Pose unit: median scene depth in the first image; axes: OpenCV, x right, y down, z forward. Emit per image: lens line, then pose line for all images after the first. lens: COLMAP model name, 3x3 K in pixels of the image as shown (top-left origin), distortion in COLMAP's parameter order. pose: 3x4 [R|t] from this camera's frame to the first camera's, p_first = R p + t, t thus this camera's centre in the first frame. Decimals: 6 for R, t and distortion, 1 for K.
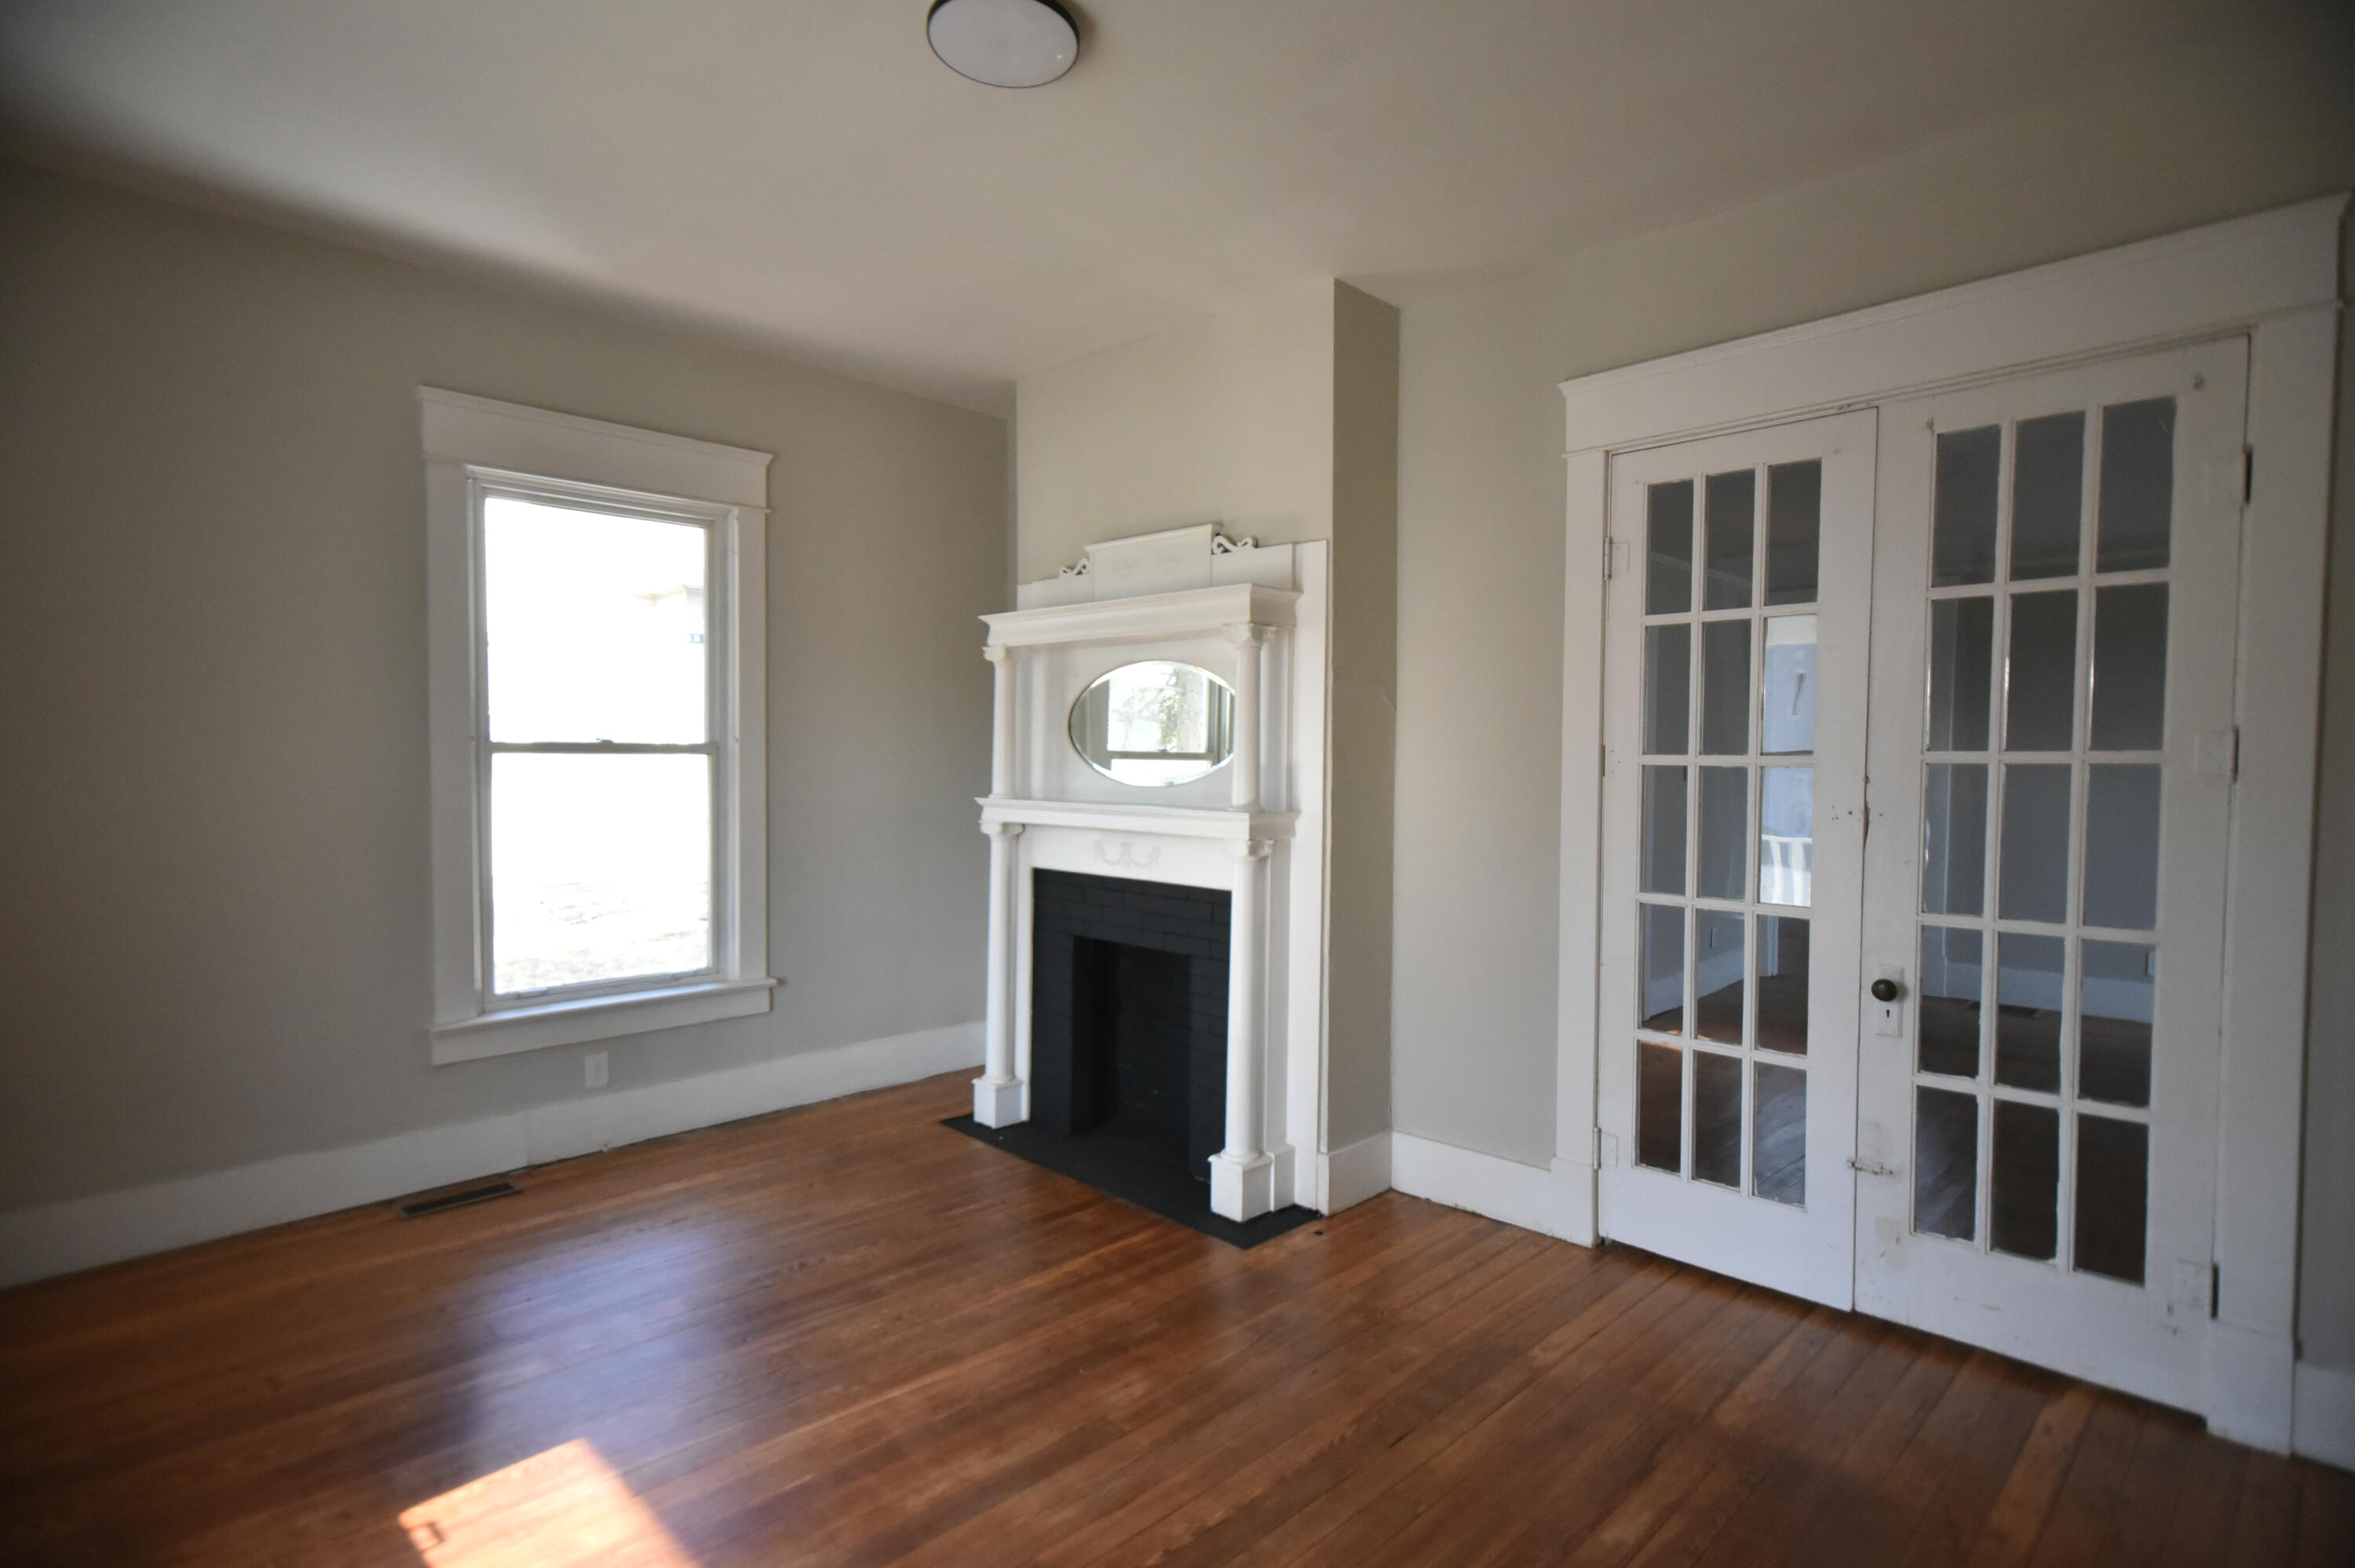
lens RADIAL K [[1195.9, 0, 1161.6], [0, 1195.9, 786.6], [0, 0, 1]] dist [0.011634, 0.000640]
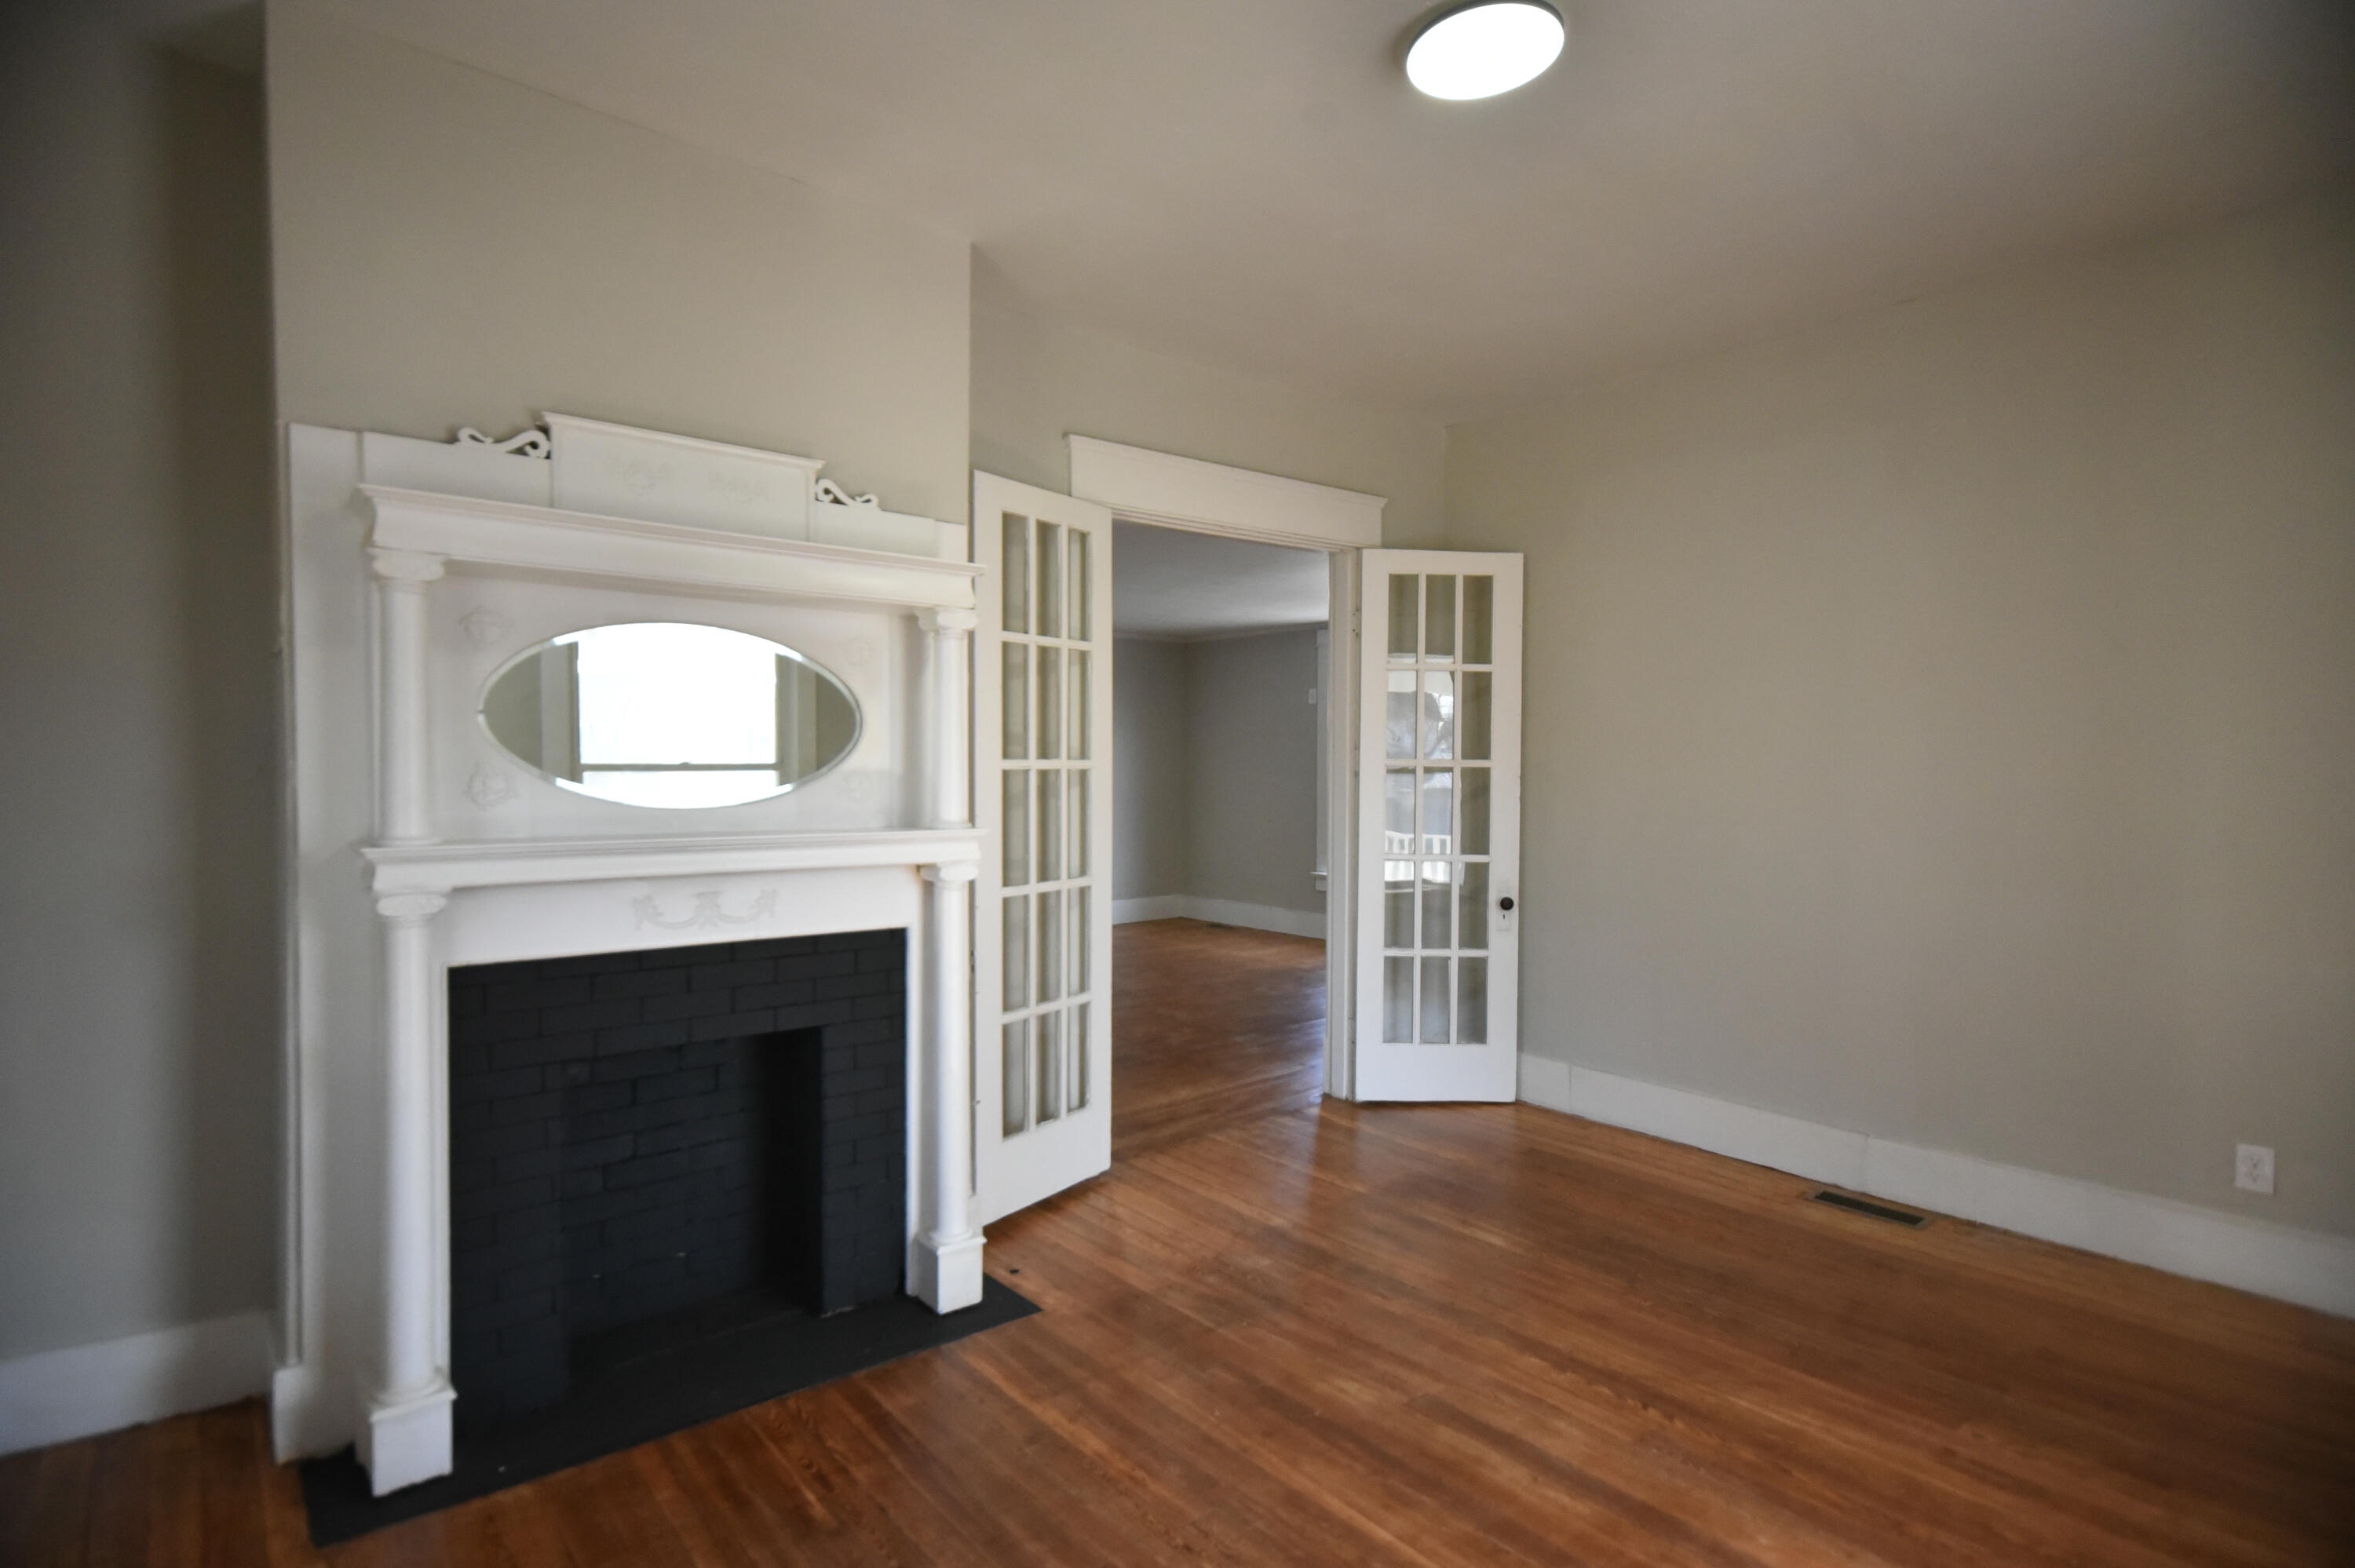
lens RADIAL K [[1195.9, 0, 1162.7], [0, 1195.9, 780.8], [0, 0, 1]] dist [0.011634, 0.000640]
pose [[0.105577, -0.022173, 0.994164, -0.730219], [0.021698, 0.999565, 0.019989, -0.025555], [-0.994174, 0.019461, 0.106012, 0.728369]]
